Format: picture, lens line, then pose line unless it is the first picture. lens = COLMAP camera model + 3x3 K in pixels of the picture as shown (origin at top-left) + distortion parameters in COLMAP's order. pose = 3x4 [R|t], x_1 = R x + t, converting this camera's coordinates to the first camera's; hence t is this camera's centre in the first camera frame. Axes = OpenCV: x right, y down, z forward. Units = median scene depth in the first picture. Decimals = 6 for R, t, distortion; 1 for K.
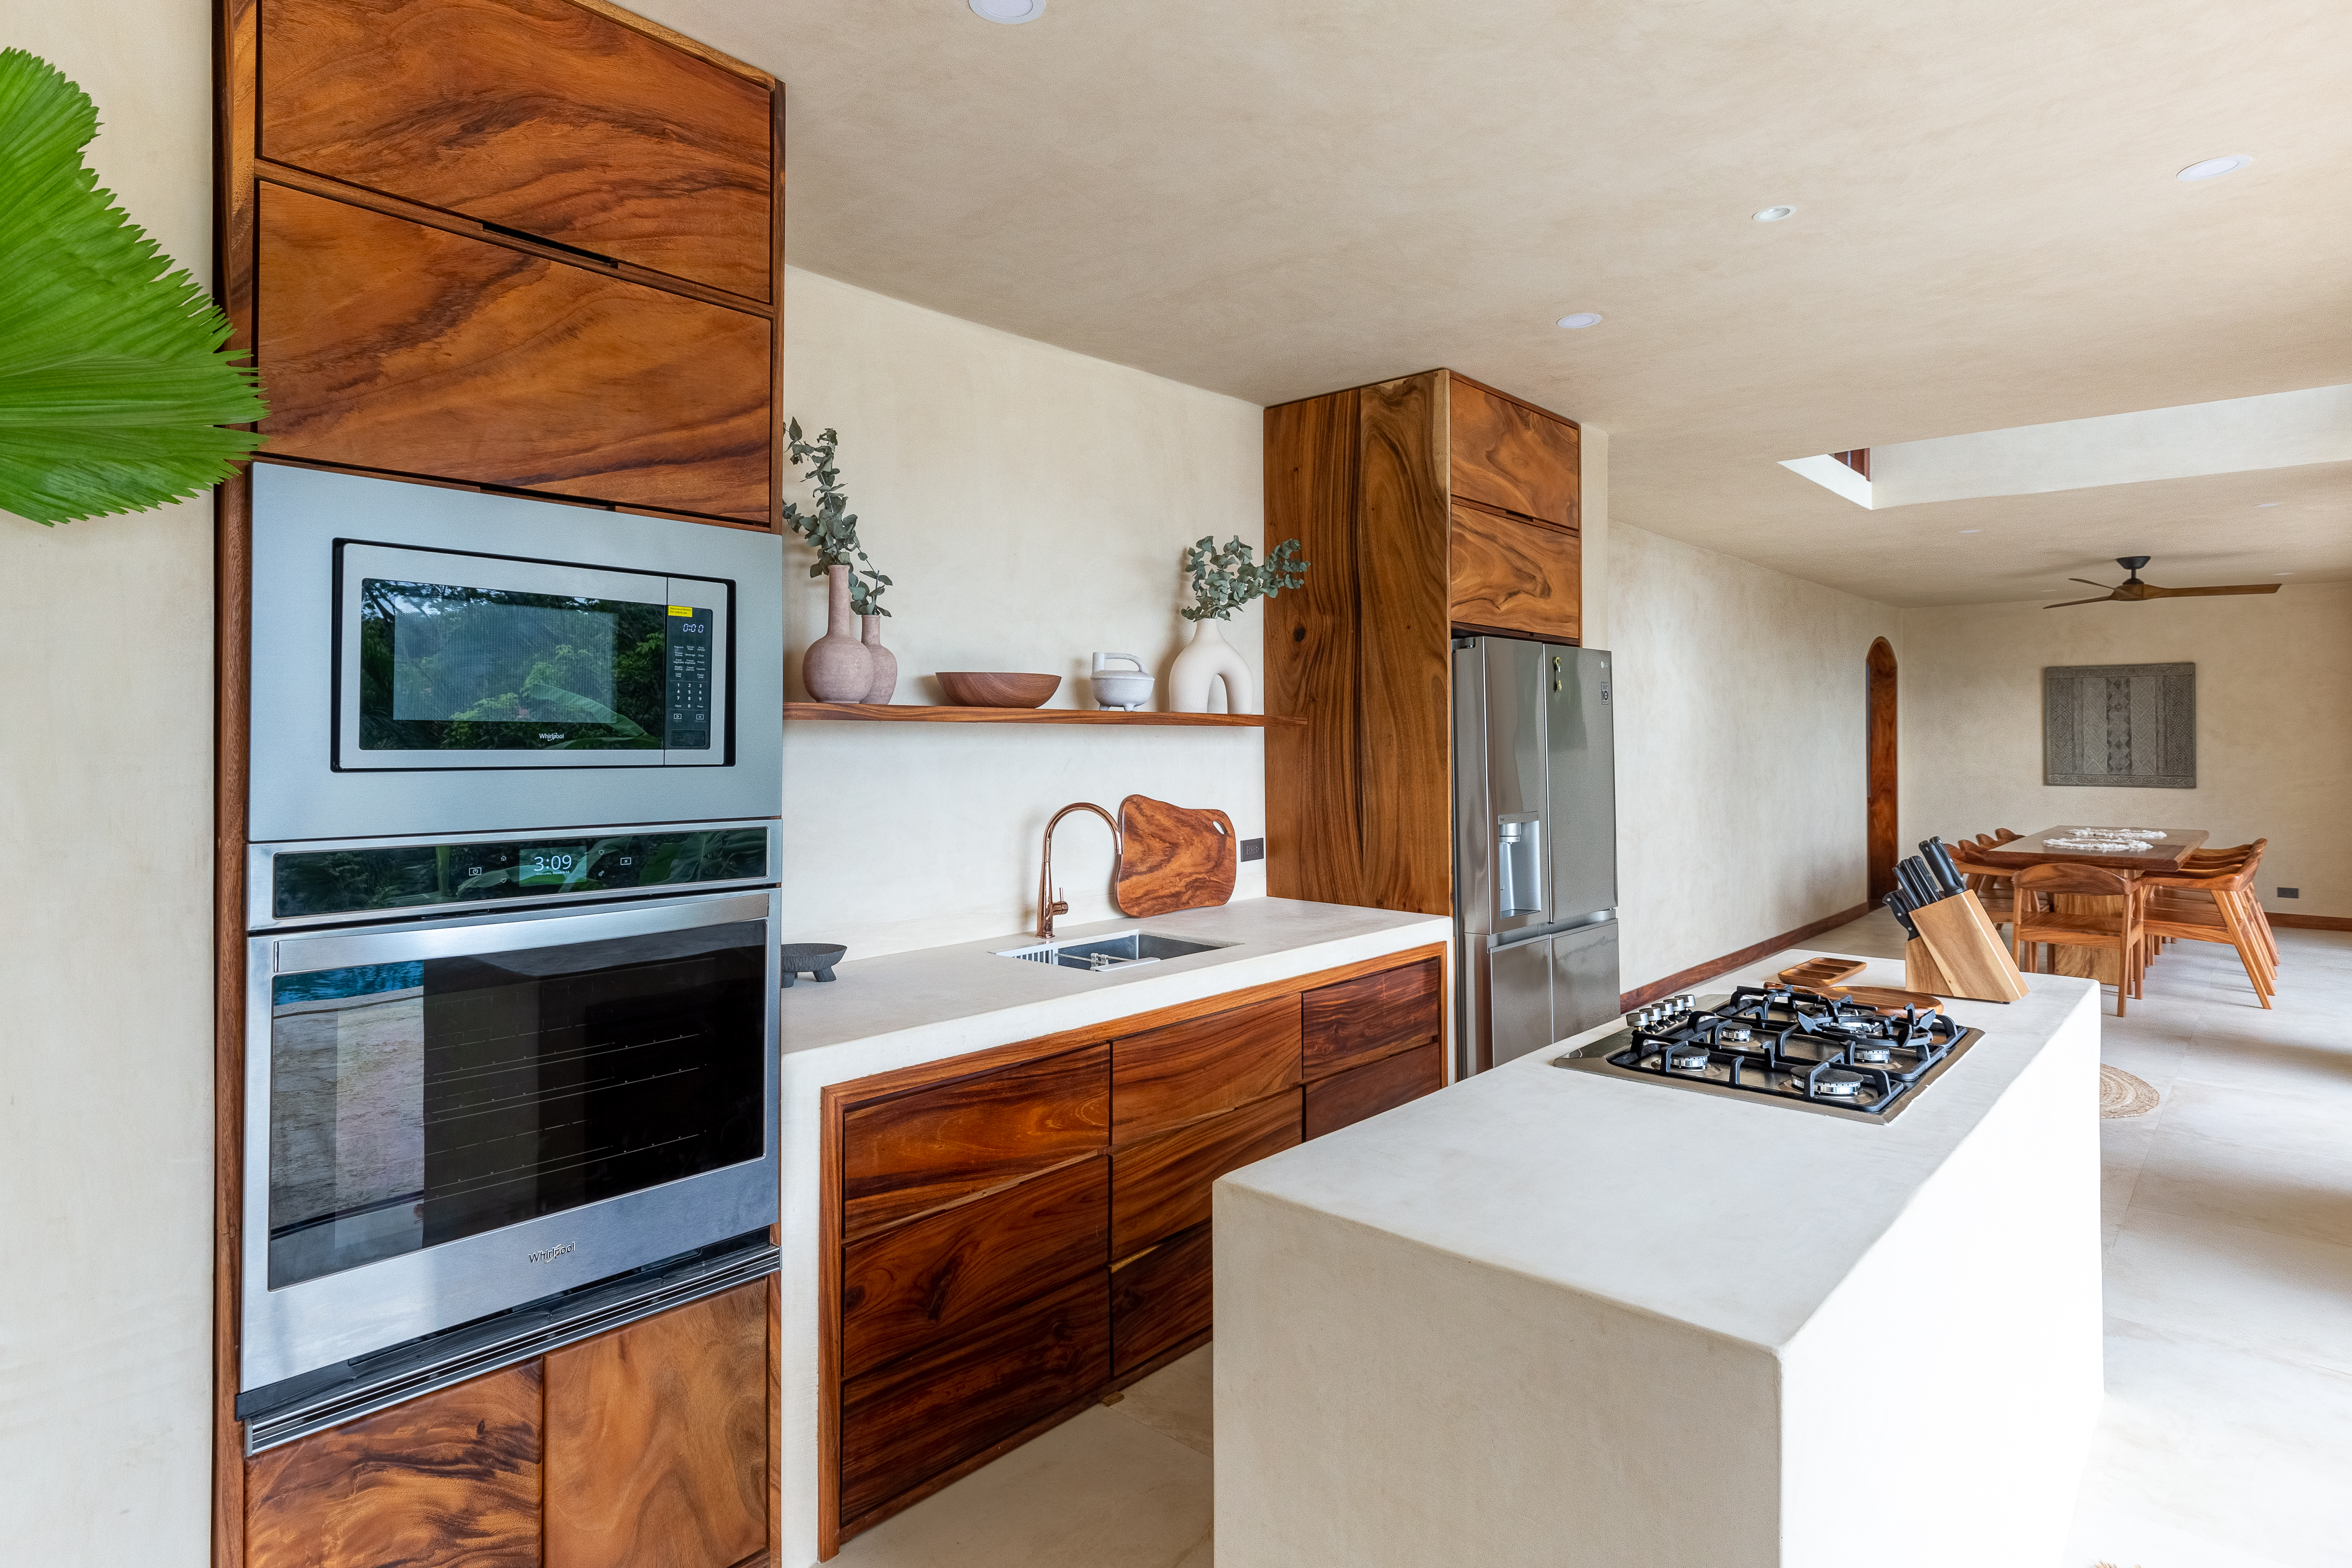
lens RADIAL K [[1275.7, 0, 1187.1], [0, 1275.7, 762.3], [0, 0, 1]] dist [-0.001108, 0.000779]
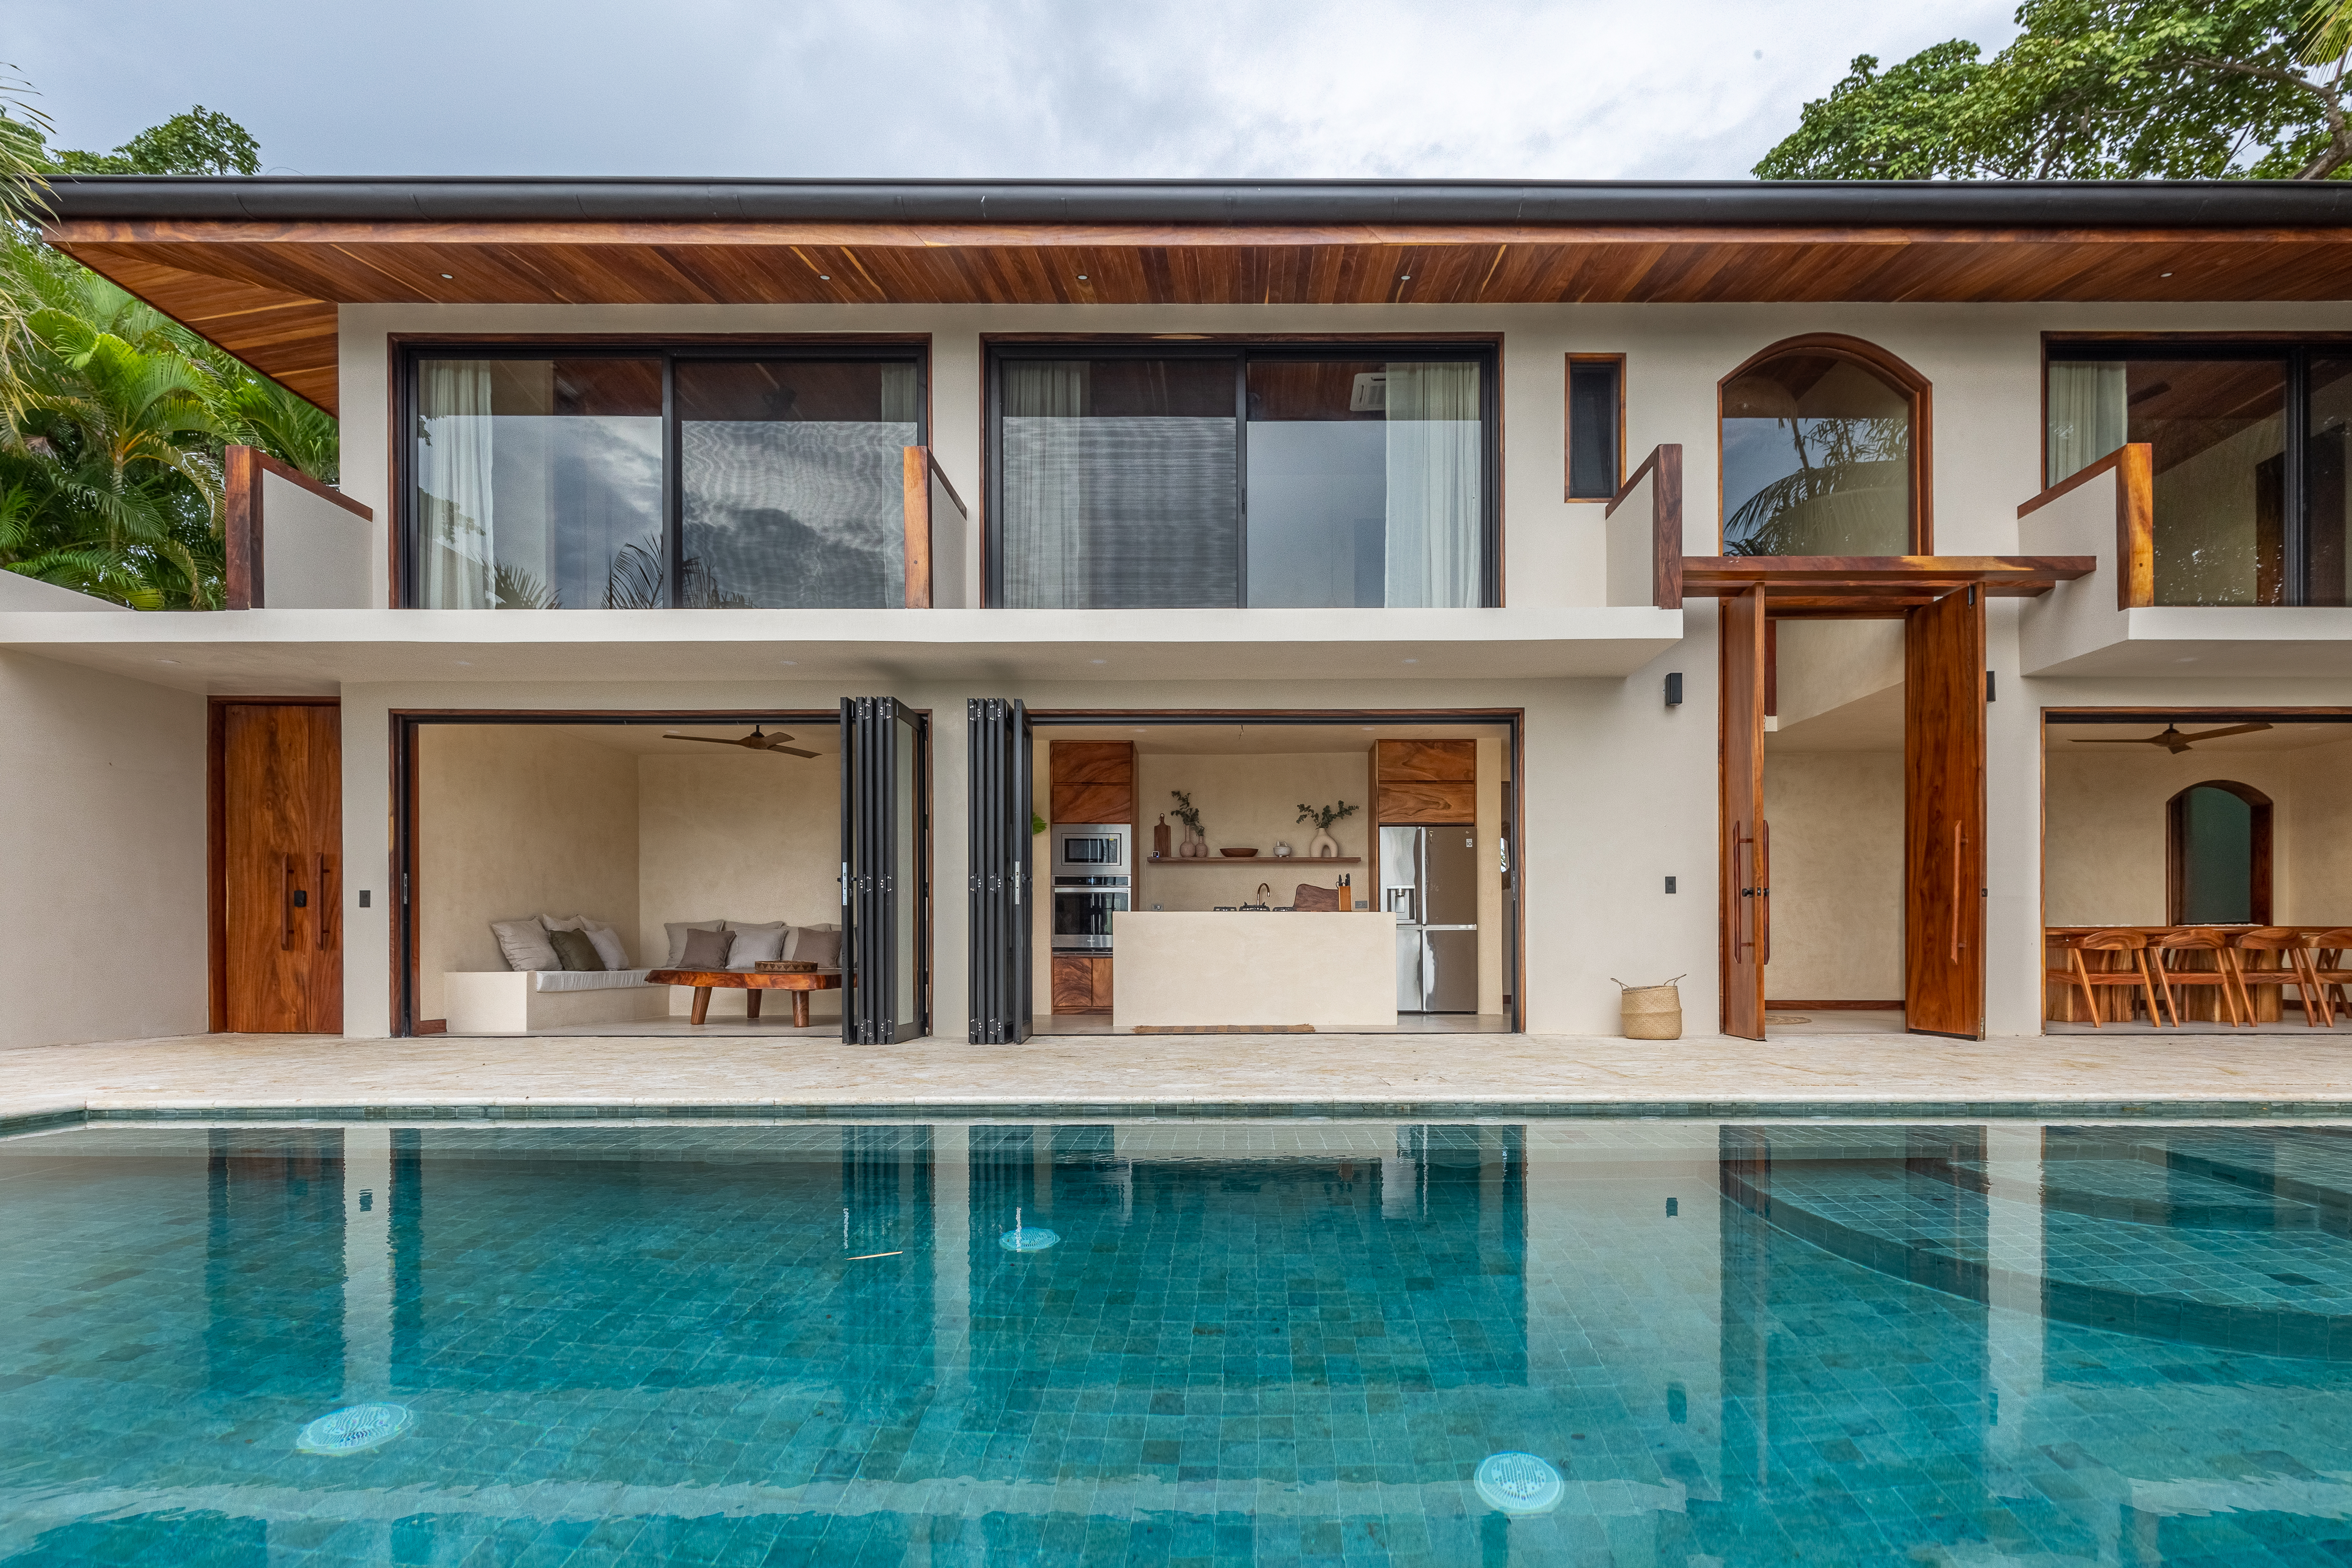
lens RADIAL K [[1084.9, 0, 1221.1], [0, 1084.9, 904.5], [0, 0, 1]] dist [-0.019729, 0.018442]
pose [[0.665820, -0.025873, -0.745664, 3.596783], [-0.012480, 0.998873, -0.045802, 0.399342], [0.746008, 0.039802, 0.664747, -1.902340]]
